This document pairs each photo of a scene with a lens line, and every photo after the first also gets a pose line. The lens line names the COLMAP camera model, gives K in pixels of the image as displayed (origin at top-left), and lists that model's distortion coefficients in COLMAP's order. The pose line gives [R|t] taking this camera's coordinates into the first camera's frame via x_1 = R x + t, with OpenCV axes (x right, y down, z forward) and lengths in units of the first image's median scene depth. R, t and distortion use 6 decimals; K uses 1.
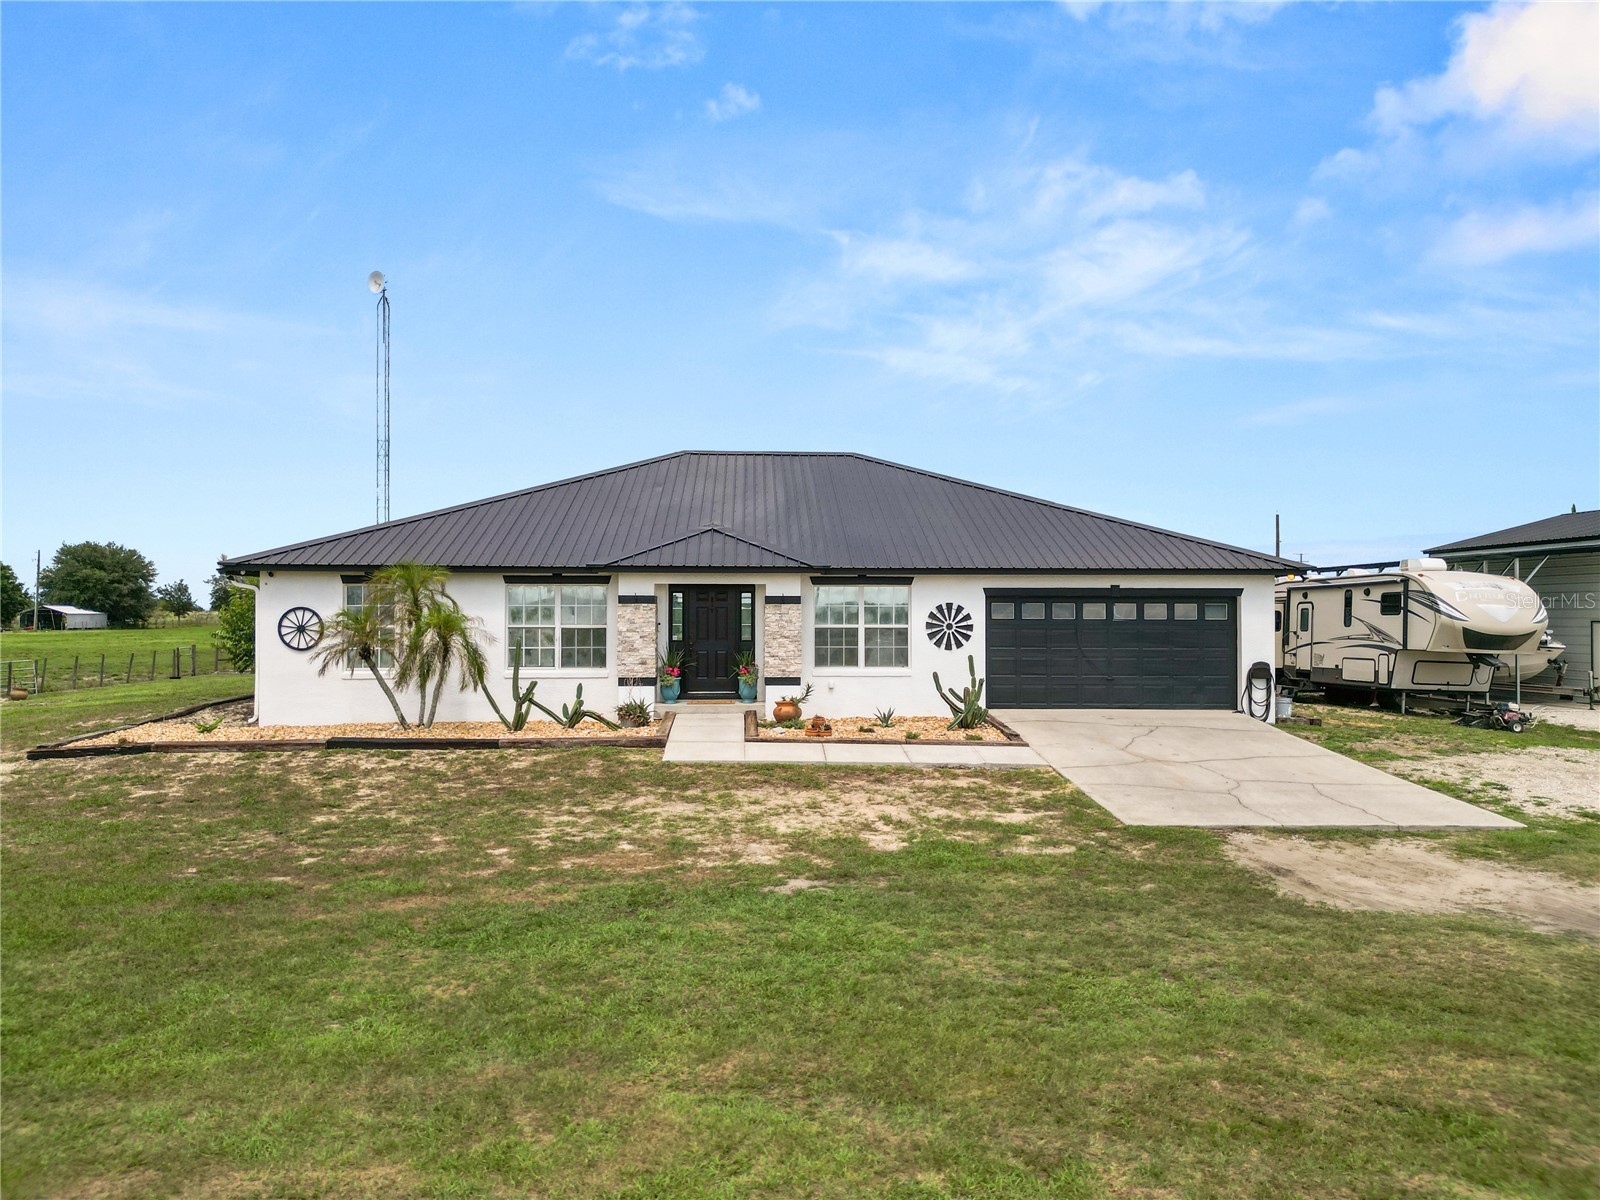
lens RADIAL K [[1120.4, 0, 798.9], [0, 1120.4, 602.6], [0, 0, 1]] dist [0.073362, -0.074643]
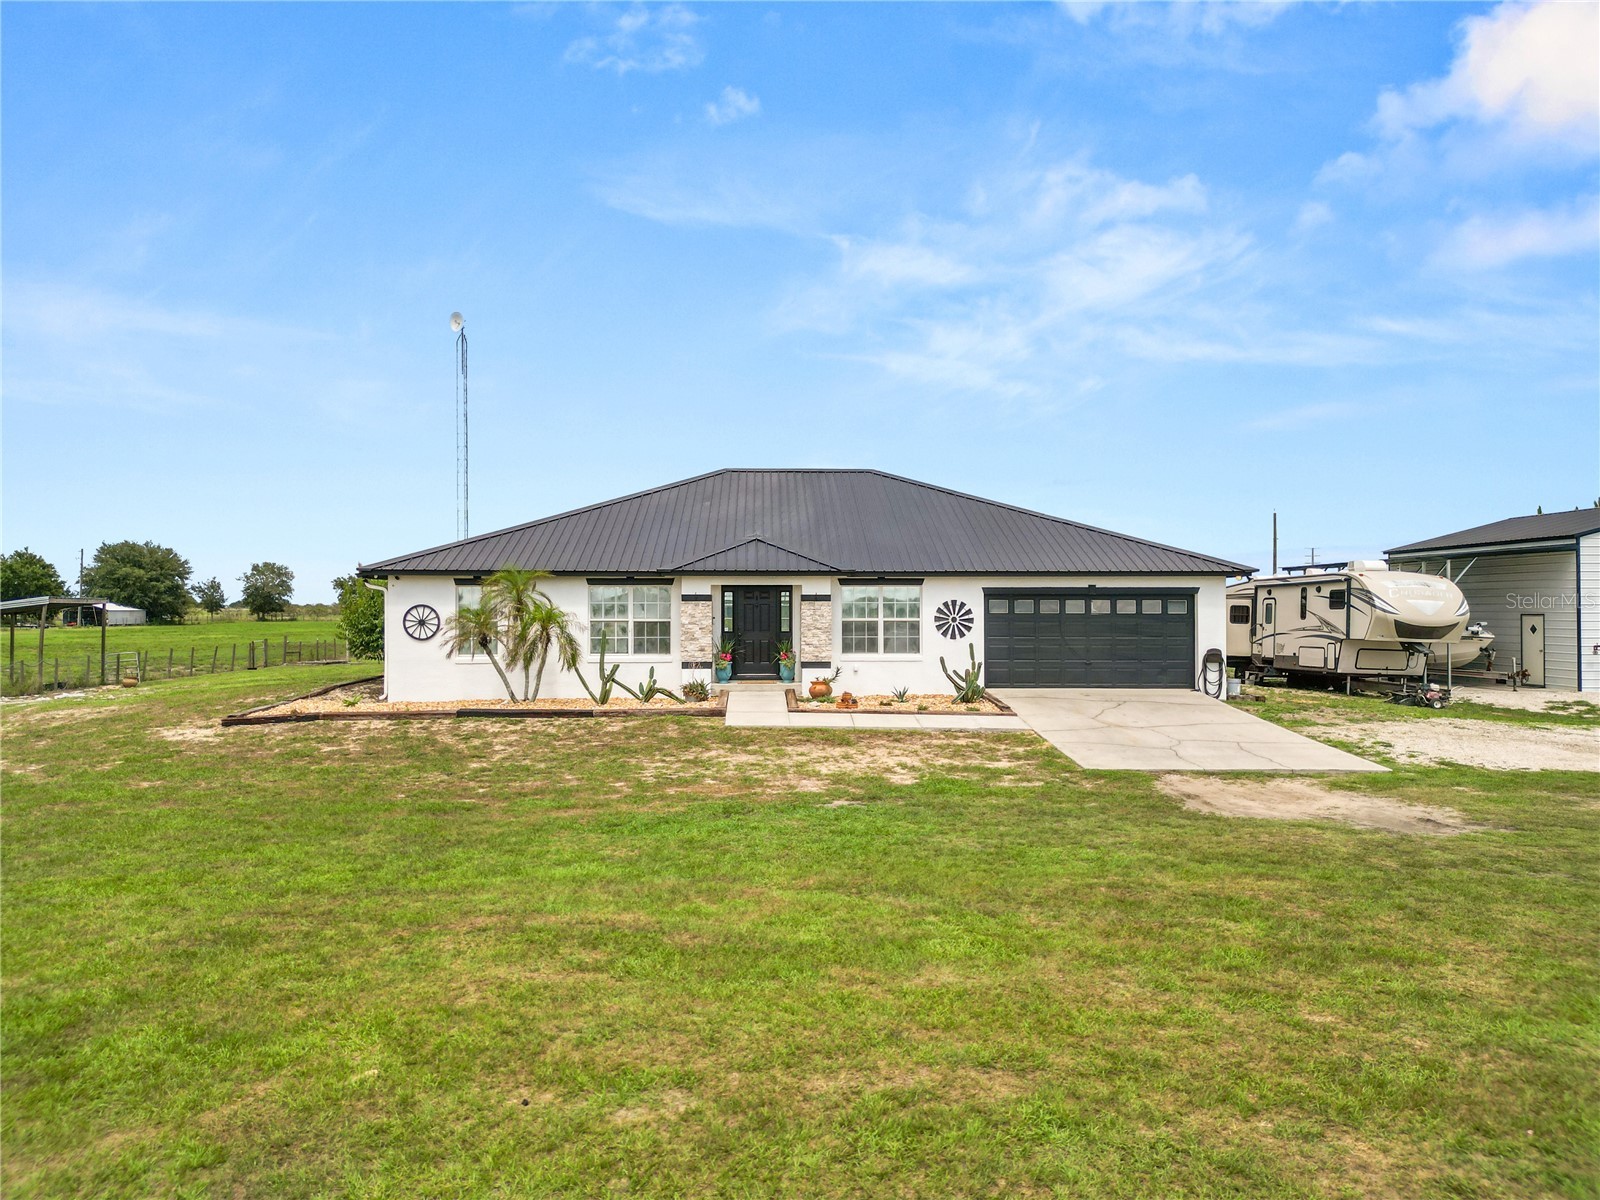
lens RADIAL K [[1120.4, 0, 798.8], [0, 1120.4, 603.1], [0, 0, 1]] dist [0.073362, -0.074643]
pose [[0.999938, -0.002169, -0.010937, -0.019678], [0.002217, 0.999988, 0.004399, -0.002154], [0.010927, -0.004423, 0.999931, -0.211820]]
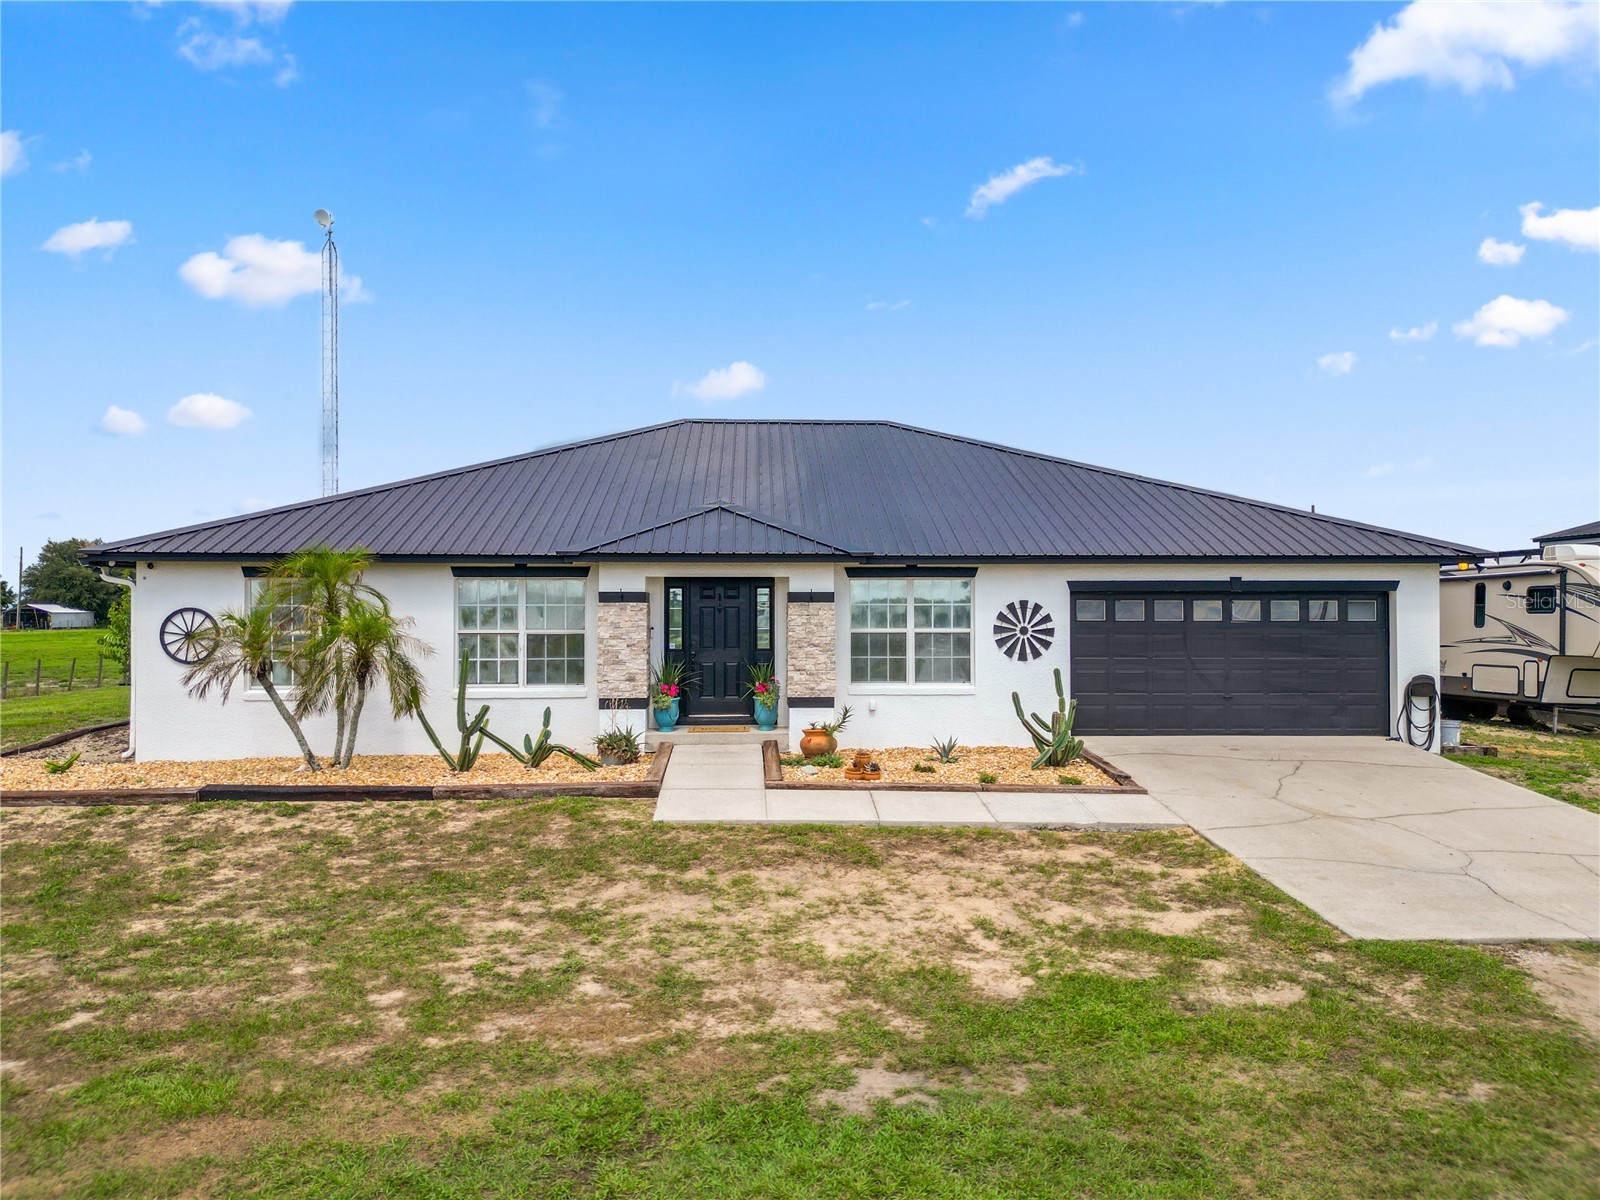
lens RADIAL K [[1120.4, 0, 797.1], [0, 1120.4, 607.3], [0, 0, 1]] dist [0.073362, -0.074643]
pose [[0.999987, -0.002346, -0.004432, -0.020606], [0.002377, 0.999972, 0.007106, -0.001017], [0.004415, -0.007117, 0.999965, 0.223697]]
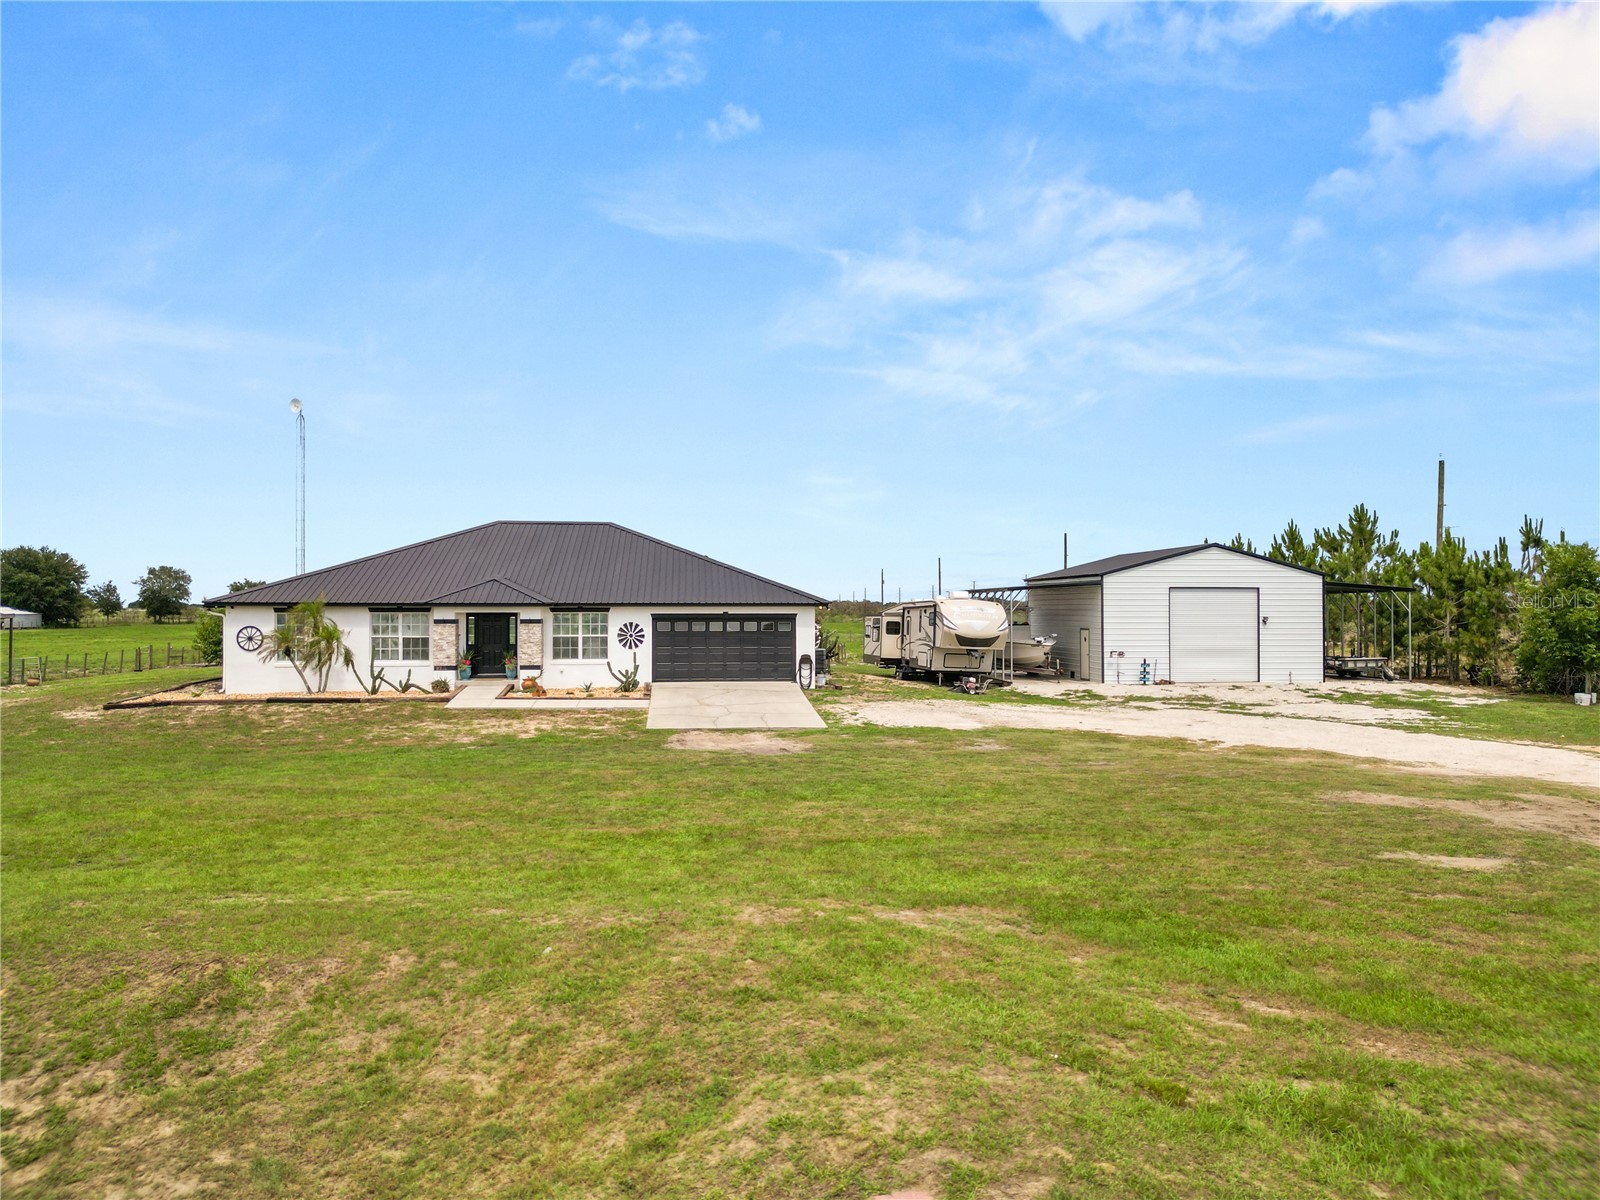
lens RADIAL K [[1120.4, 0, 802.8], [0, 1120.4, 601.3], [0, 0, 1]] dist [0.073362, -0.074643]
pose [[0.998293, -0.001005, 0.058394, 0.310521], [0.000812, 0.999994, 0.003327, -0.039537], [-0.058397, -0.003274, 0.998288, -0.799719]]
